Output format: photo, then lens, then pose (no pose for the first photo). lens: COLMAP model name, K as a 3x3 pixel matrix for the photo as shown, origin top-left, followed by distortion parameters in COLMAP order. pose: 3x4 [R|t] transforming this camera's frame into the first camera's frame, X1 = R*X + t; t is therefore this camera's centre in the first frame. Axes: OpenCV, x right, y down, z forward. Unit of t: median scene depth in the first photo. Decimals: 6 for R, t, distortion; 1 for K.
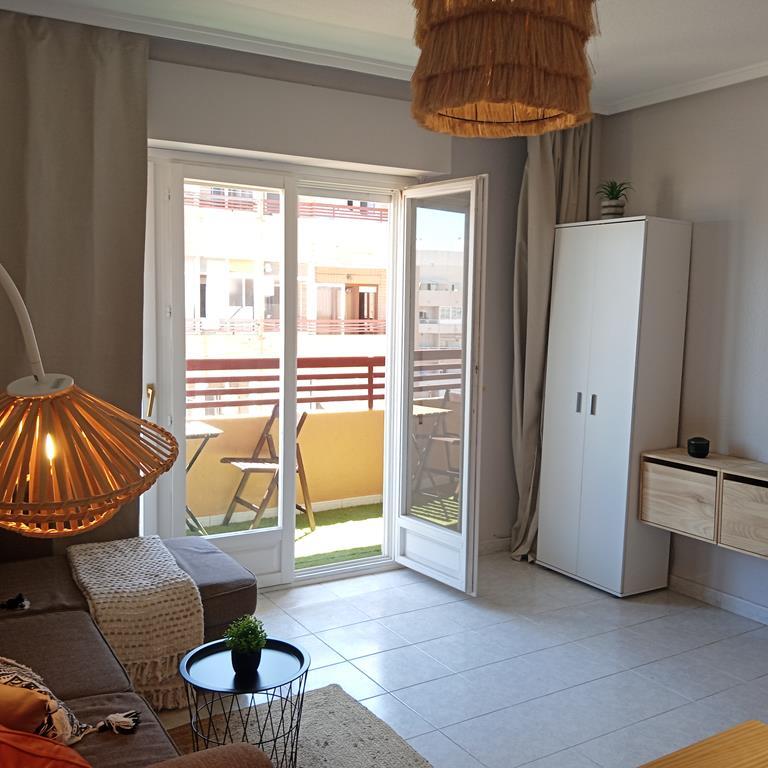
lens RADIAL K [[815.2, 0, 387.0], [0, 815.2, 383.9], [0, 0, 1]] dist [0.138193, -0.323345]
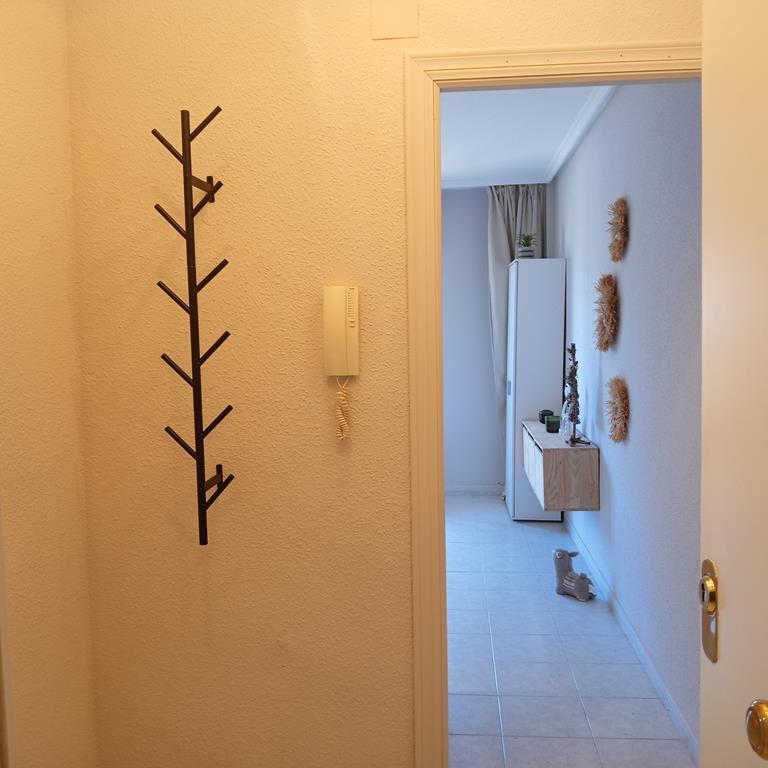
lens RADIAL K [[814.9, 0, 384.0], [0, 814.9, 384.0], [0, 0, 1]] dist [0.112182, -0.298305]
pose [[0.811522, 0.012739, -0.584183, 0.920477], [-0.028382, 0.999442, -0.017634, 0.049339], [0.583632, 0.030890, 0.811430, -0.303715]]
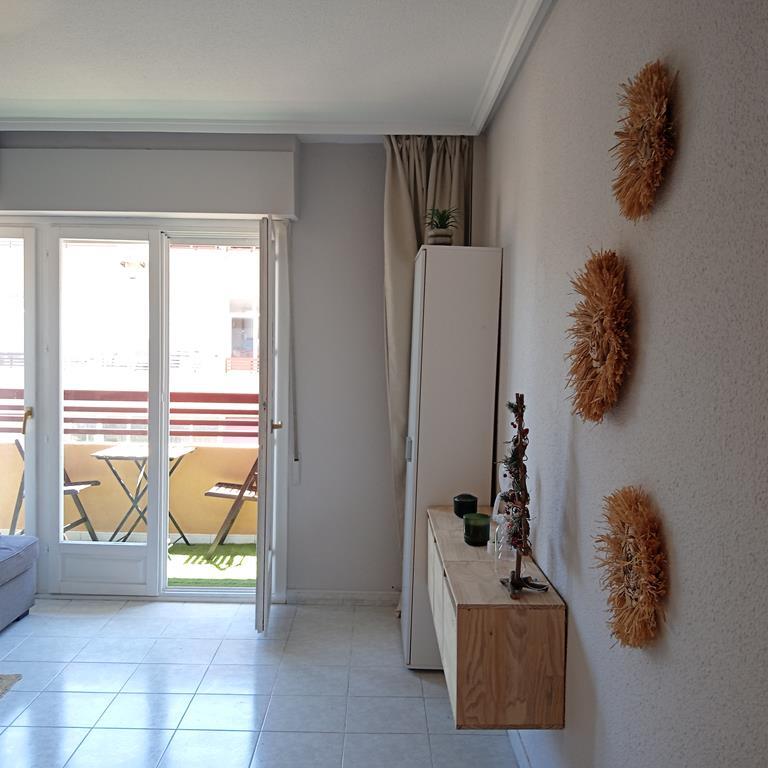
lens RADIAL K [[805.6, 0, 385.2], [0, 805.6, 387.9], [0, 0, 1]] dist [0.050984, -0.163188]
pose [[0.862440, 0.026027, -0.505490, 0.684168], [-0.052492, 0.997891, -0.038180, -0.009806], [0.503430, 0.059462, 0.861988, 0.208882]]
